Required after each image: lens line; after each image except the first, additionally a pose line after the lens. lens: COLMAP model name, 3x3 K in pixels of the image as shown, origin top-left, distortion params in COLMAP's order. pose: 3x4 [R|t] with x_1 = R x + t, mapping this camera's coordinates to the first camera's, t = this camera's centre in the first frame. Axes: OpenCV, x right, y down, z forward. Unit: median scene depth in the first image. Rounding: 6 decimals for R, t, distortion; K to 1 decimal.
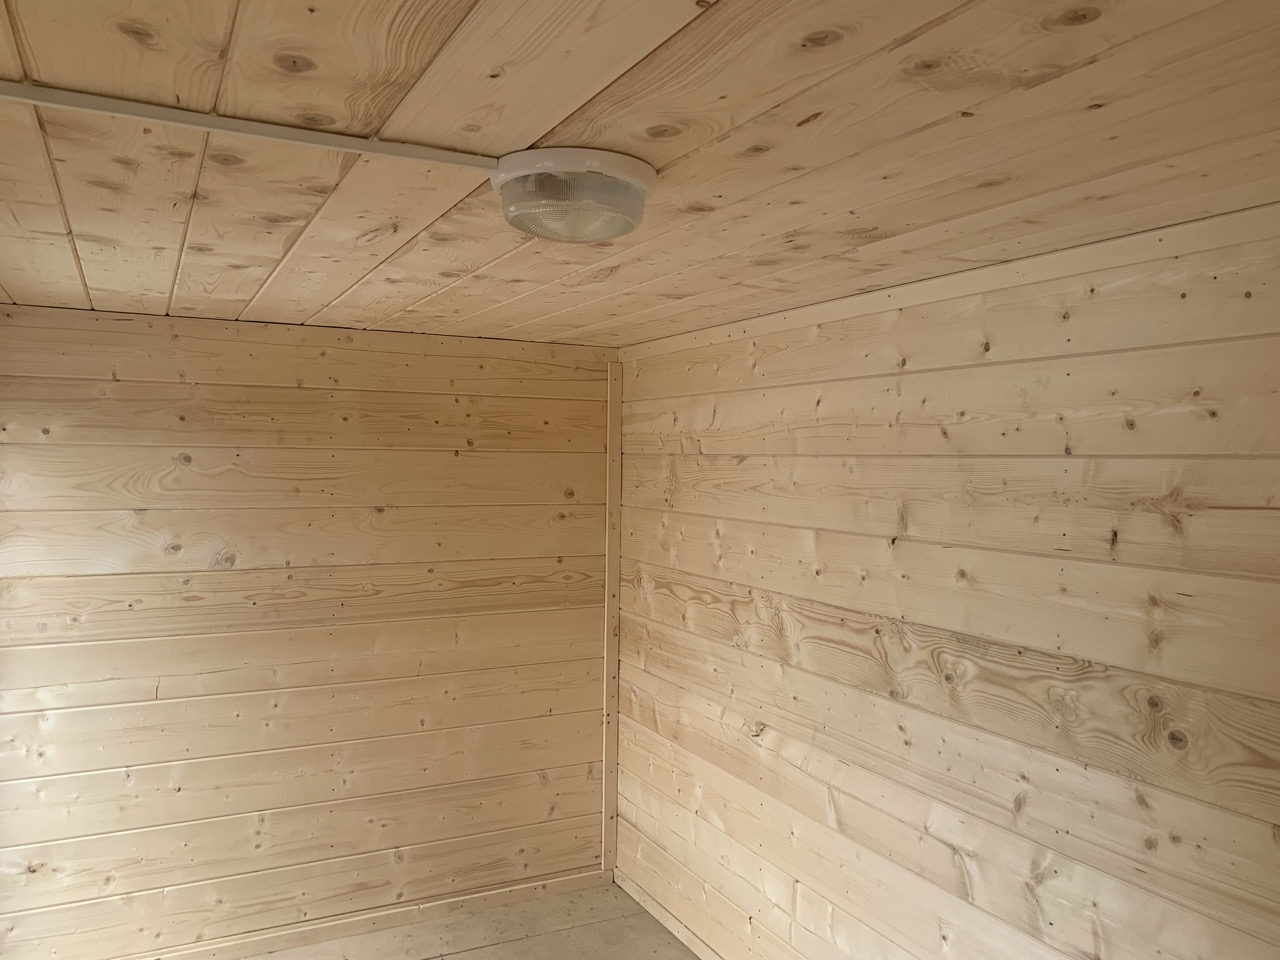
lens RADIAL K [[962.5, 0, 639.4], [0, 962.5, 470.7], [0, 0, 1]] dist [-0.009076, -0.001179]
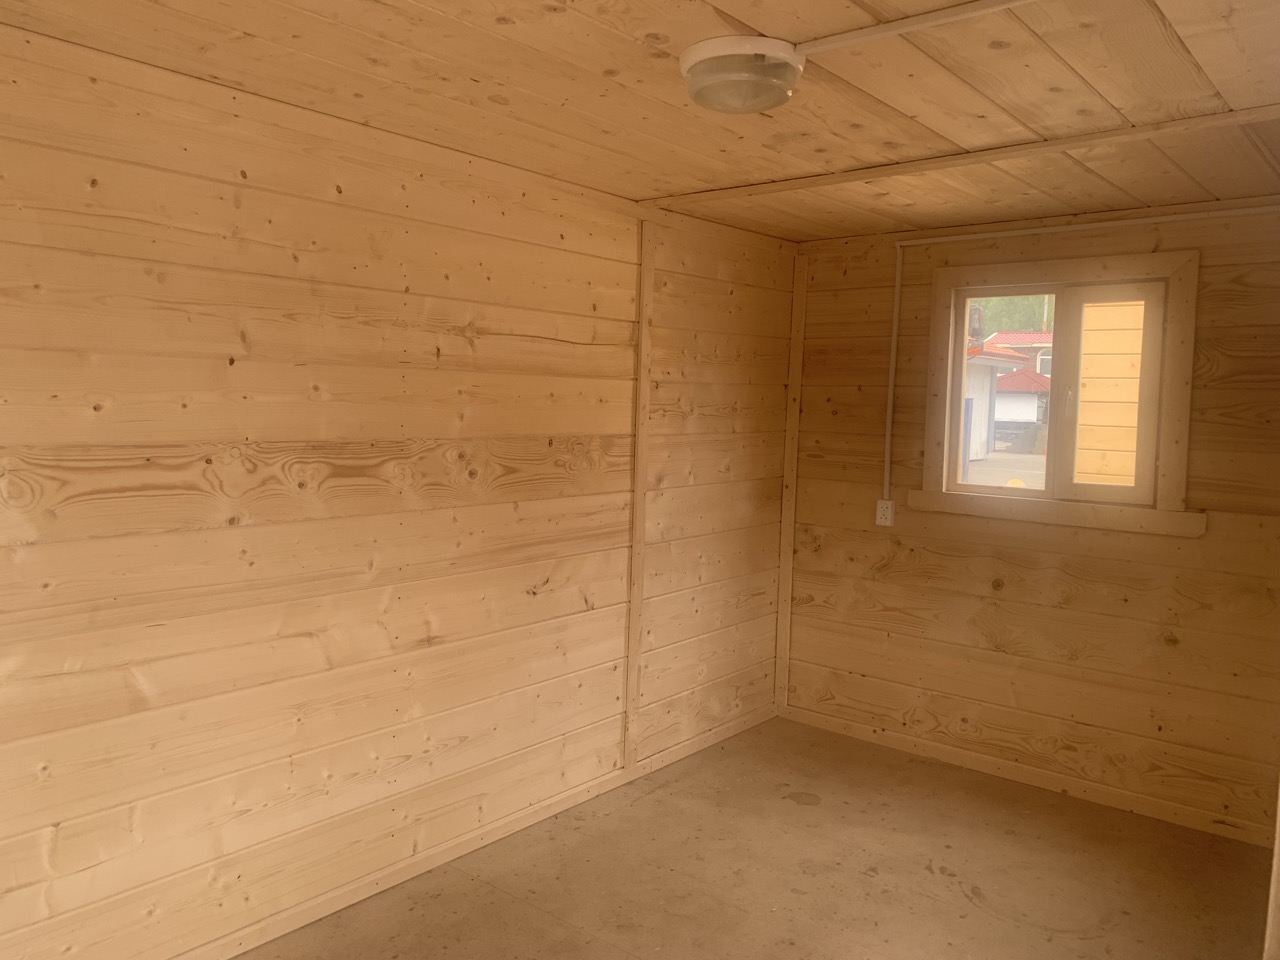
lens RADIAL K [[962.5, 0, 628.5], [0, 962.5, 488.1], [0, 0, 1]] dist [-0.009076, -0.001179]
pose [[-0.393149, -0.103321, 0.913651, -0.874070], [-0.020666, 0.994408, 0.103560, 0.102663], [-0.919242, 0.021833, -0.393086, 1.145338]]
